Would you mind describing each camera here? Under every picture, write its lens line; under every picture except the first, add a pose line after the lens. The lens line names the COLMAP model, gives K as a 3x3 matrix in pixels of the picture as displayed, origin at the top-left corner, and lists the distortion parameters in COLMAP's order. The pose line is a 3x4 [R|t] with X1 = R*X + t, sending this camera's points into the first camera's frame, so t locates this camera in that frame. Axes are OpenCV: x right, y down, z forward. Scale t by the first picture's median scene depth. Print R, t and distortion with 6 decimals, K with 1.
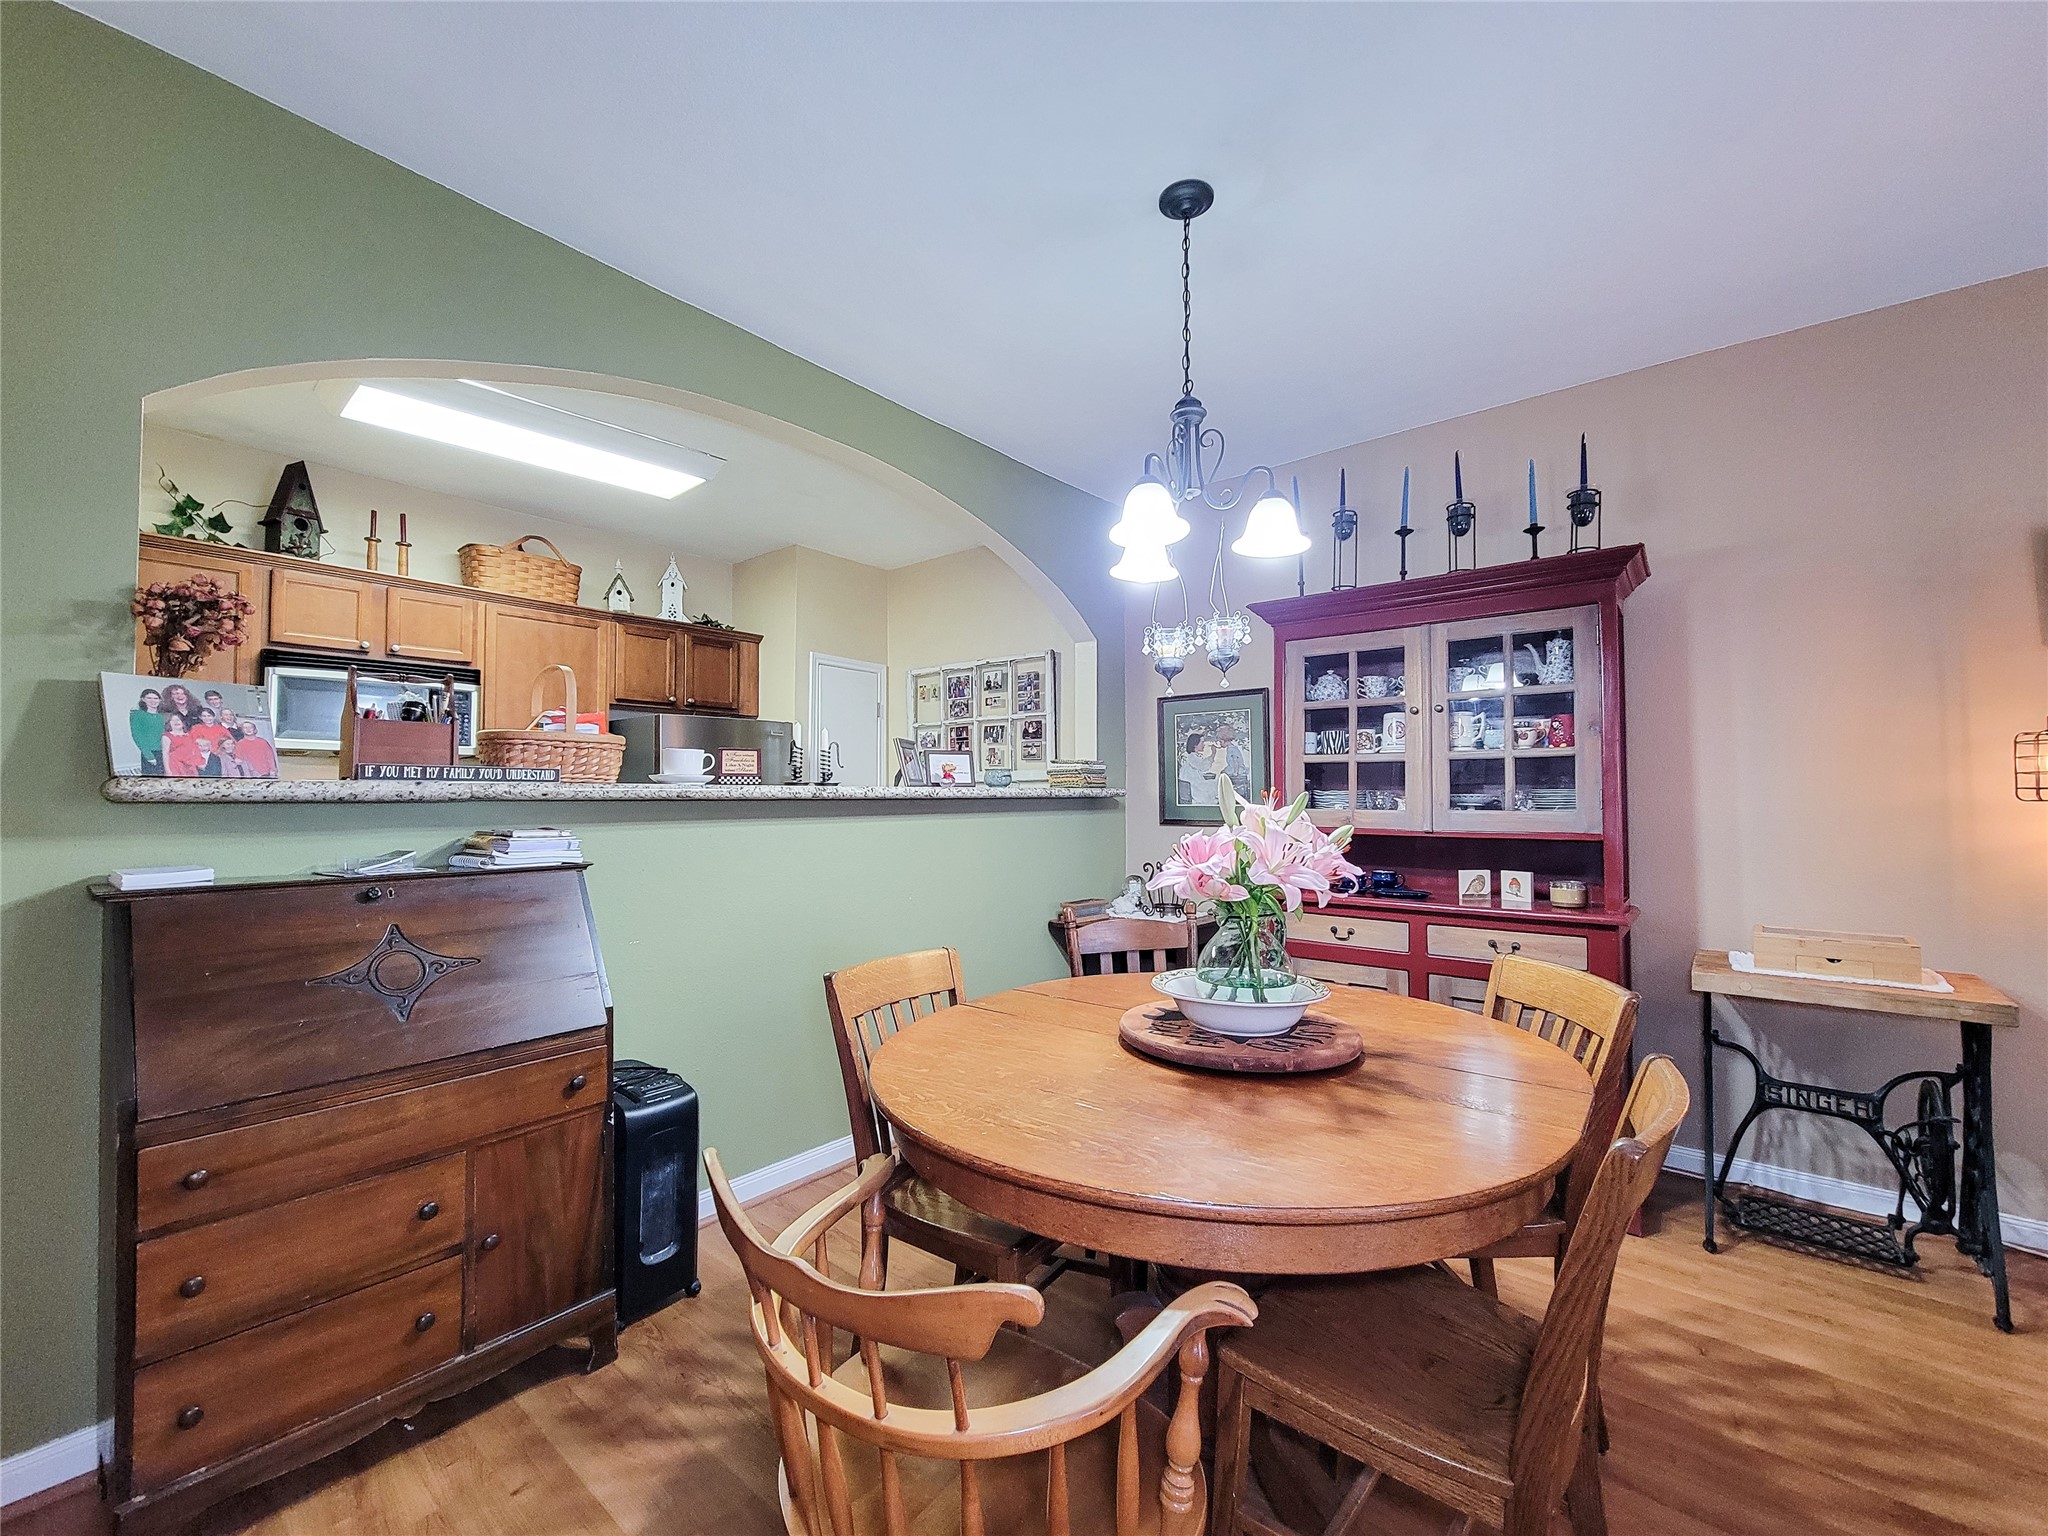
lens RADIAL K [[858.0, 0, 1017.8], [0, 858.0, 759.3], [0, 0, 1]] dist [0.000469, -0.001025]
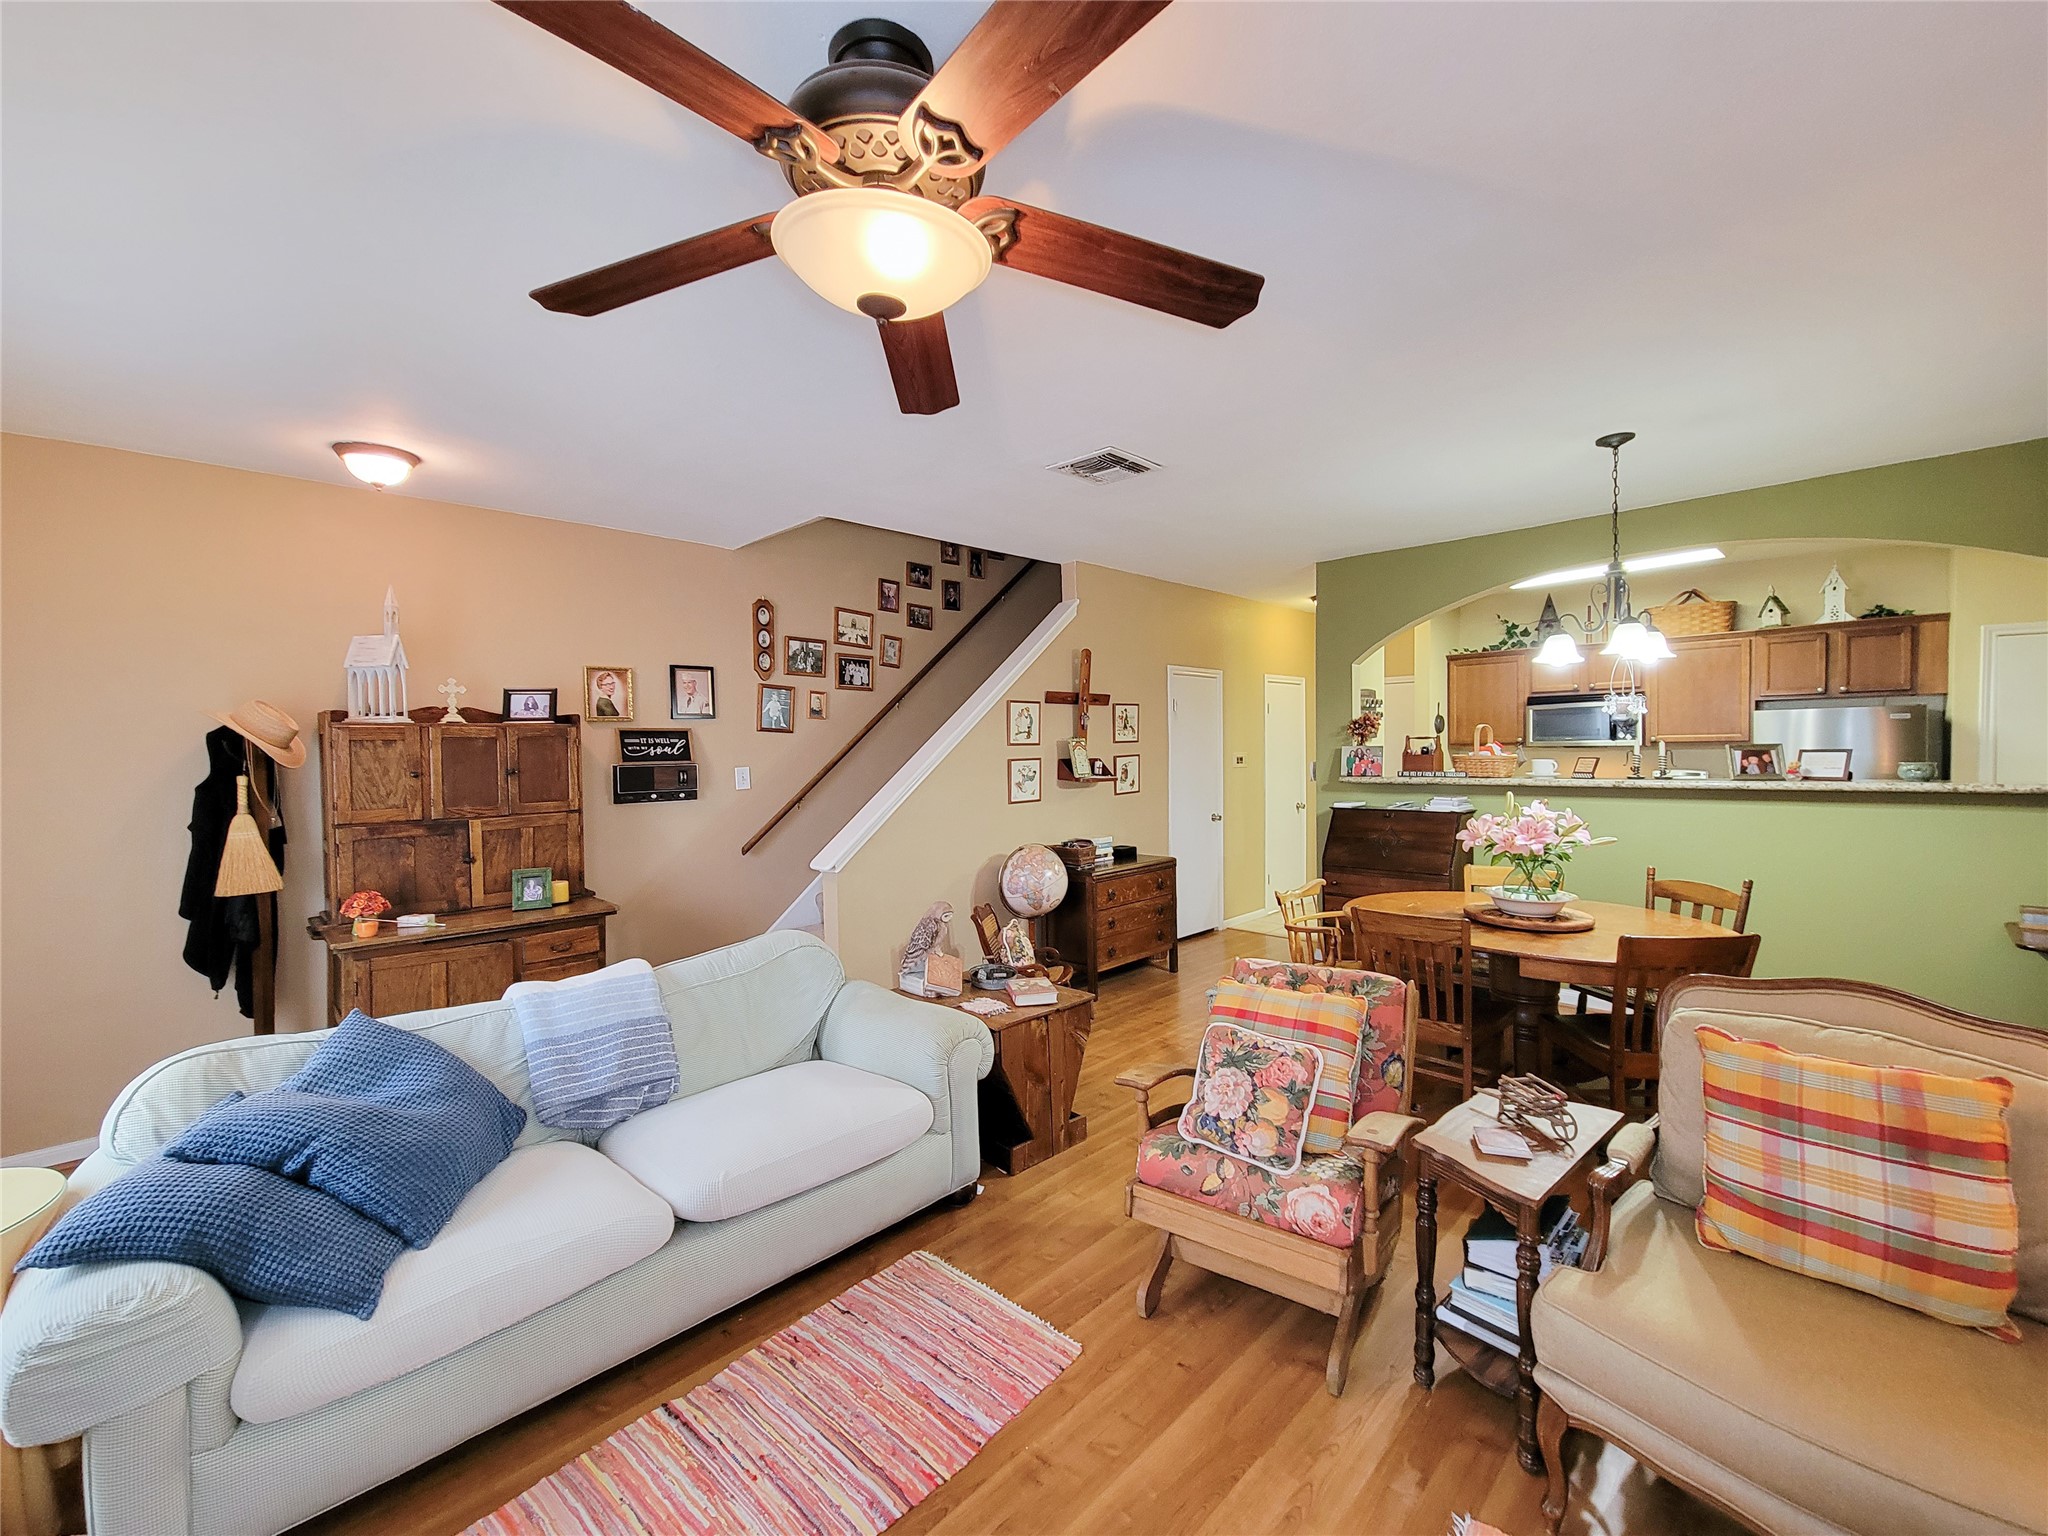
lens RADIAL K [[899.6, 0, 1077.9], [0, 899.6, 771.0], [0, 0, 1]] dist [-0.000126, -0.000342]
pose [[-0.011117, 0.032460, -0.999411, 1.877898], [0.059543, 0.997721, 0.031742, -0.128975], [0.998164, -0.059155, -0.013025, -0.046940]]
